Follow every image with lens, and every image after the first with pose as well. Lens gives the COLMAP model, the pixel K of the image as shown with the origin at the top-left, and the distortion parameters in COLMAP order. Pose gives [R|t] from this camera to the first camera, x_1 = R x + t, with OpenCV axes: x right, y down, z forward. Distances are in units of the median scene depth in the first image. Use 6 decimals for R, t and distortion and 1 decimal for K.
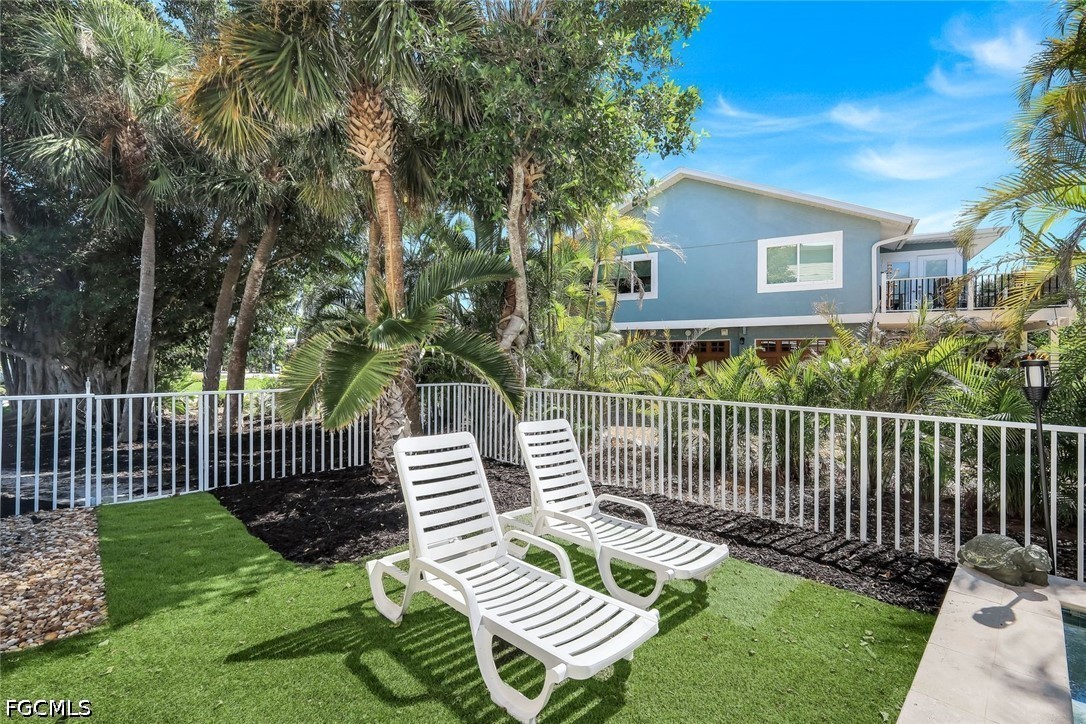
lens RADIAL K [[487.1, 0, 540.6], [0, 487.1, 363.9], [0, 0, 1]] dist [0.002743, 0.000126]
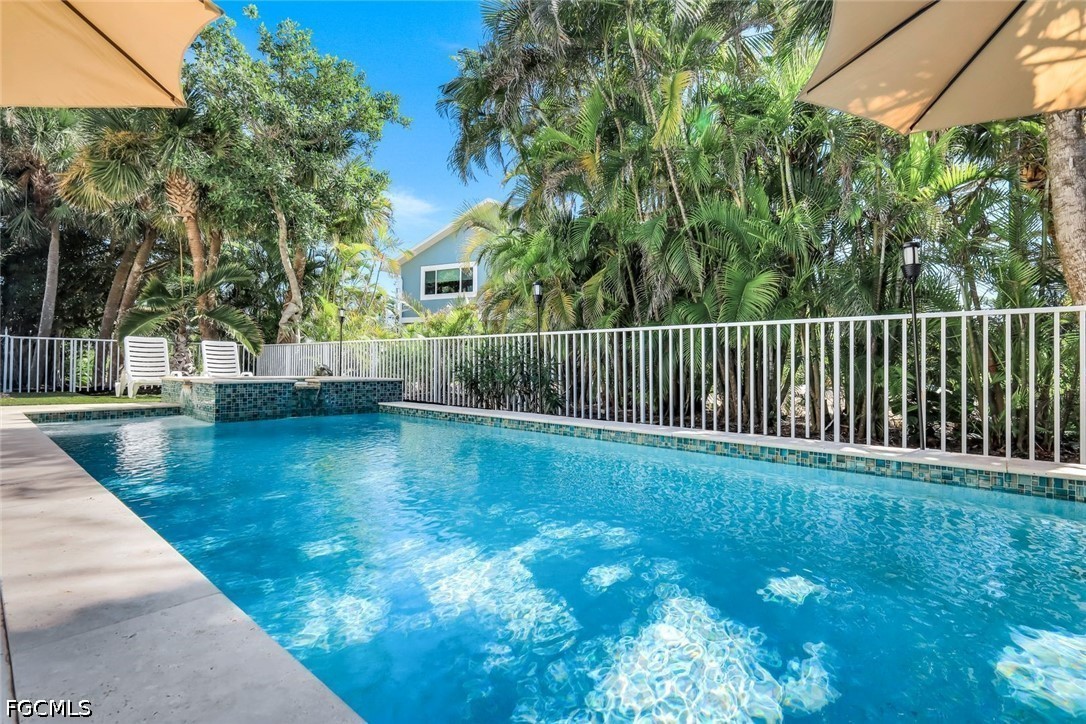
lens RADIAL K [[502.6, 0, 544.6], [0, 502.6, 361.0], [0, 0, 1]] dist [-0.002502, 0.000413]
pose [[0.997168, 0.004754, 0.075051, 0.525051], [-0.003528, 0.999858, -0.016462, 0.094235], [-0.075118, 0.016151, 0.997044, -0.568737]]
